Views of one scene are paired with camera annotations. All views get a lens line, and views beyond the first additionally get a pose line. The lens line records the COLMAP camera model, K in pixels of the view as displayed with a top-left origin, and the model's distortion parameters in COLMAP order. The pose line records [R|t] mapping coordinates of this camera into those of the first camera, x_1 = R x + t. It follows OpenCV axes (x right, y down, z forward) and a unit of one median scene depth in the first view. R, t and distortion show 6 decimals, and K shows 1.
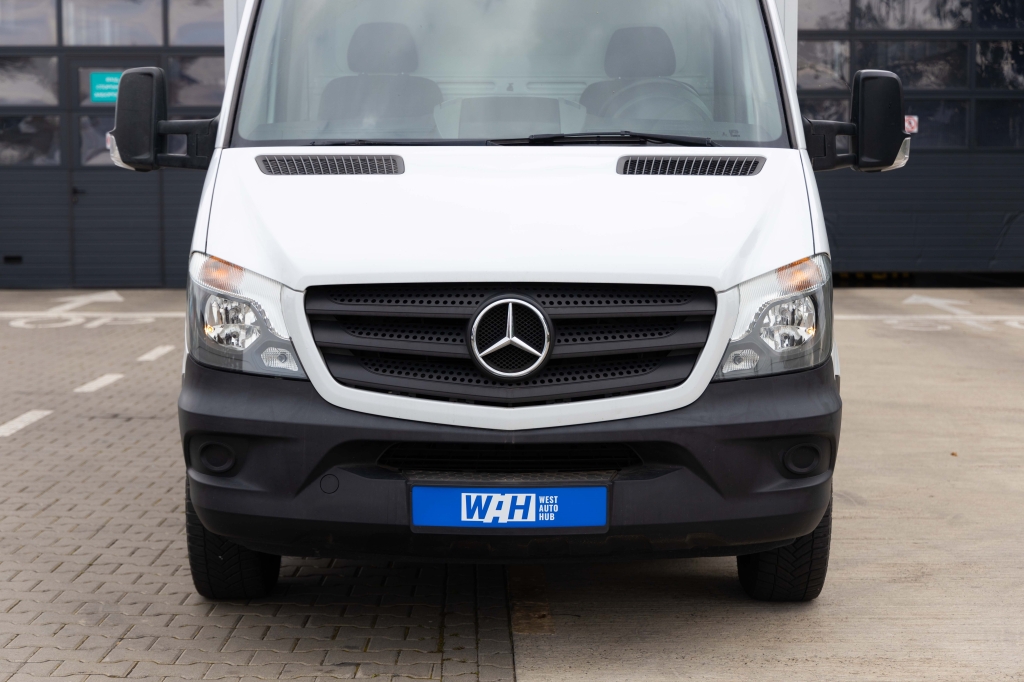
lens RADIAL K [[1939.7, 0, 512.0], [0, 1939.7, 341.0], [0, 0, 1]] dist [0.027648, 0.020175]
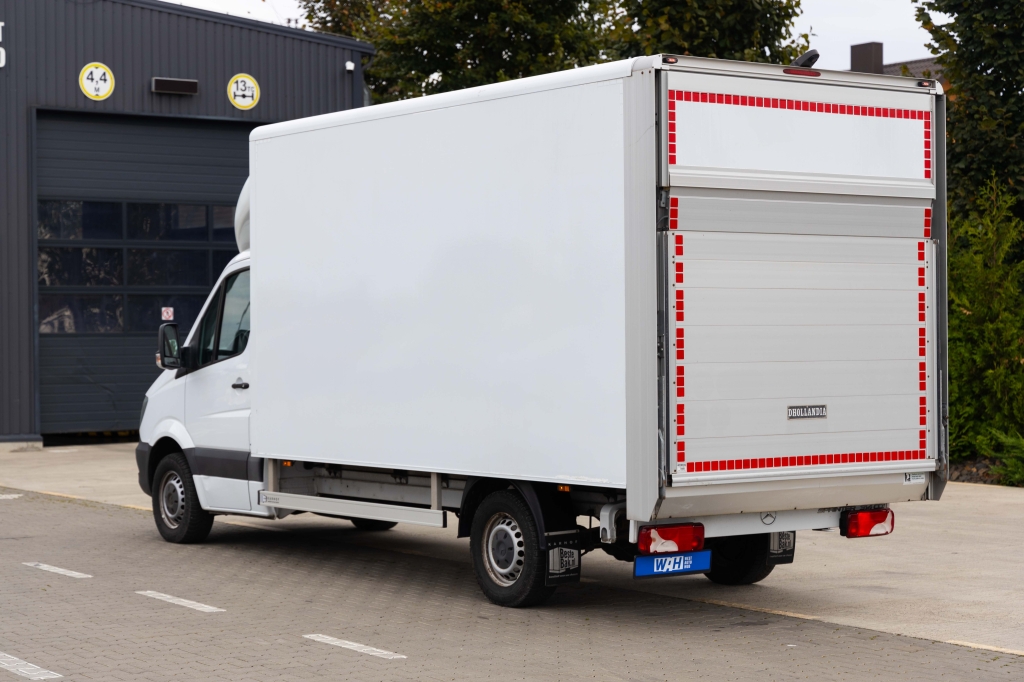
lens RADIAL K [[2040.2, 0, 512.0], [0, 2040.2, 341.0], [0, 0, 1]] dist [-0.001149, 0.160714]
pose [[0.829323, -0.007204, 0.558724, -1.428975], [0.052688, 0.996470, -0.065357, 0.027062], [-0.556280, 0.083640, 0.826775, -0.965456]]
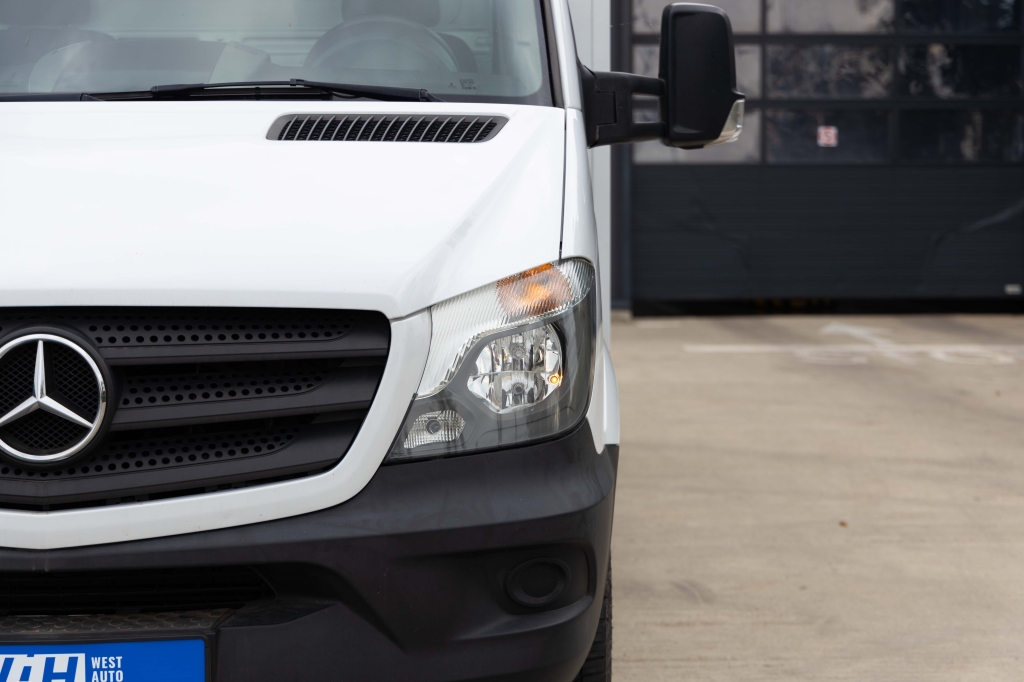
lens RADIAL K [[1939.7, 0, 512.0], [0, 1939.7, 341.0], [0, 0, 1]] dist [0.027648, 0.020175]
pose [[0.999594, -0.009273, 0.026951, 0.123568], [0.009720, 0.999817, -0.016498, -0.007441], [-0.026793, 0.016753, 0.999501, 0.364546]]
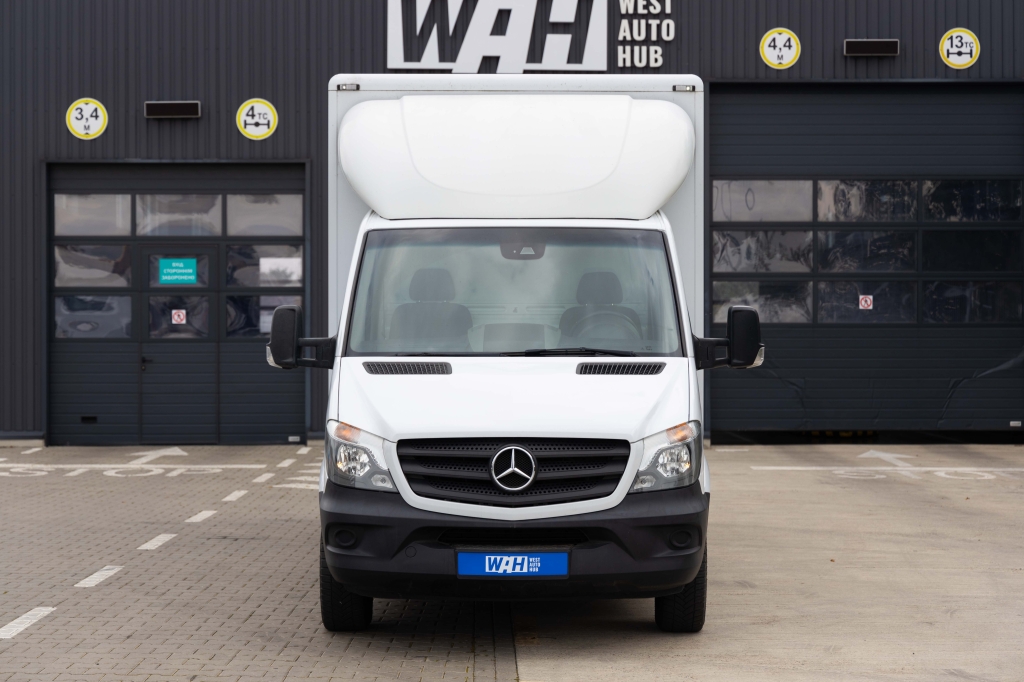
lens RADIAL K [[2040.2, 0, 512.0], [0, 2040.2, 341.0], [0, 0, 1]] dist [-0.001149, 0.160714]
pose [[0.999974, -0.000685, -0.007245, 0.011040], [0.000113, 0.996899, -0.078692, 0.027568], [0.007276, 0.078689, 0.996873, -0.831518]]
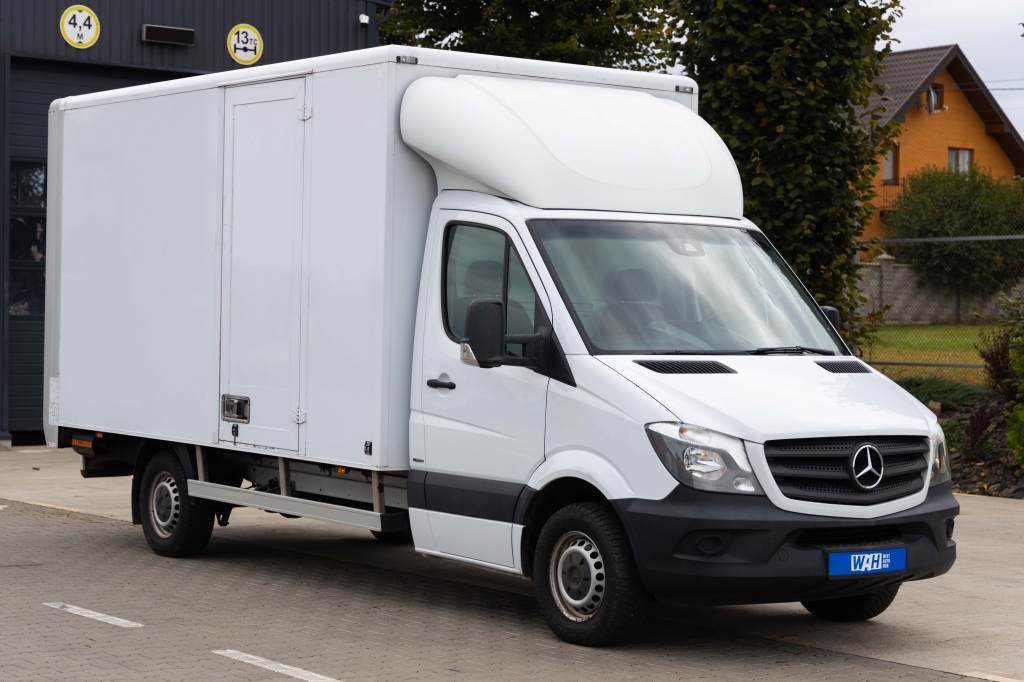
lens RADIAL K [[2062.7, 0, 512.0], [0, 2062.7, 341.0], [0, 0, 1]] dist [0.043843, -0.088555]
pose [[0.807712, 0.005467, 0.589552, -1.320925], [0.038658, 0.997314, -0.062211, -0.010928], [-0.588308, 0.073039, 0.805331, -0.336793]]
